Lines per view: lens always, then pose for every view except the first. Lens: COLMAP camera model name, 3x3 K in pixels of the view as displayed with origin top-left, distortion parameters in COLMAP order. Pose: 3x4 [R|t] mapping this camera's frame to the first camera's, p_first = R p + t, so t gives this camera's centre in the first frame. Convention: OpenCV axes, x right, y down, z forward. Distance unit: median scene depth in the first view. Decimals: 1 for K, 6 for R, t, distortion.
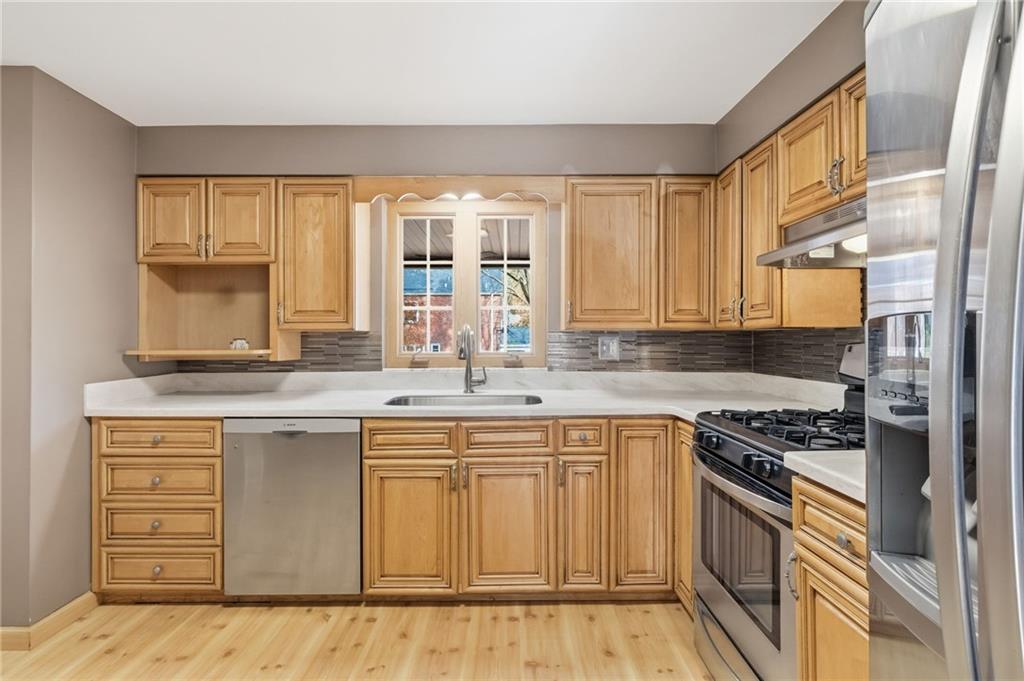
lens RADIAL K [[583.6, 0, 512.0], [0, 583.6, 340.5], [0, 0, 1]] dist [0.005946, 0.001776]
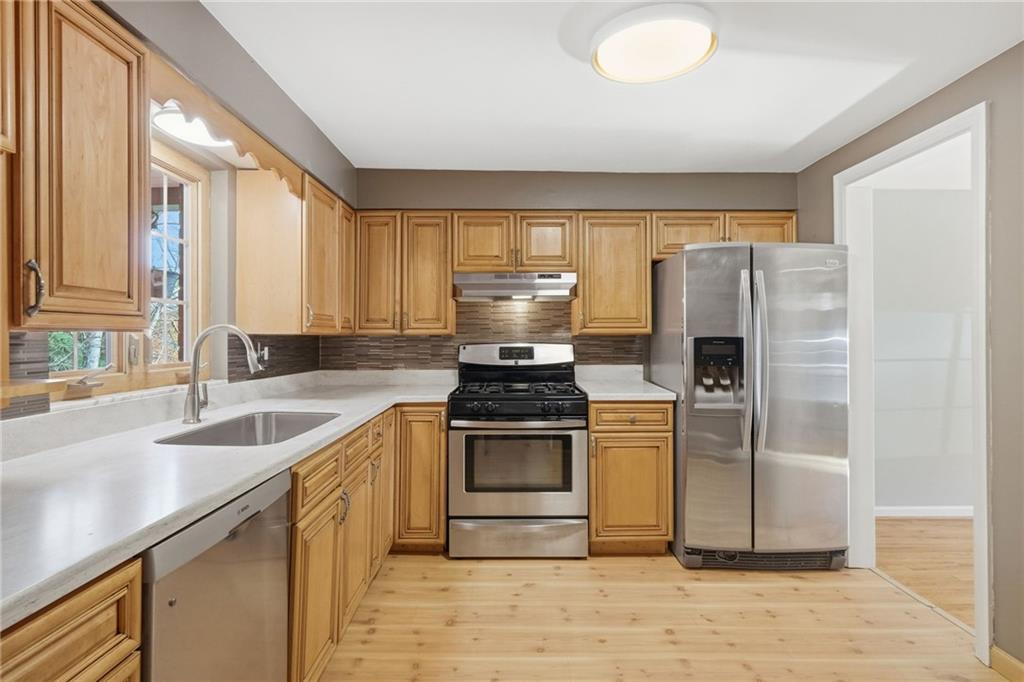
lens RADIAL K [[583.6, 0, 512.0], [0, 583.6, 341.0], [0, 0, 1]] dist [0.005946, 0.001776]
pose [[-0.070031, -0.005339, 0.997531, -1.076080], [0.002354, 0.999982, 0.005517, -0.014551], [-0.997542, 0.002734, -0.070018, 0.907236]]
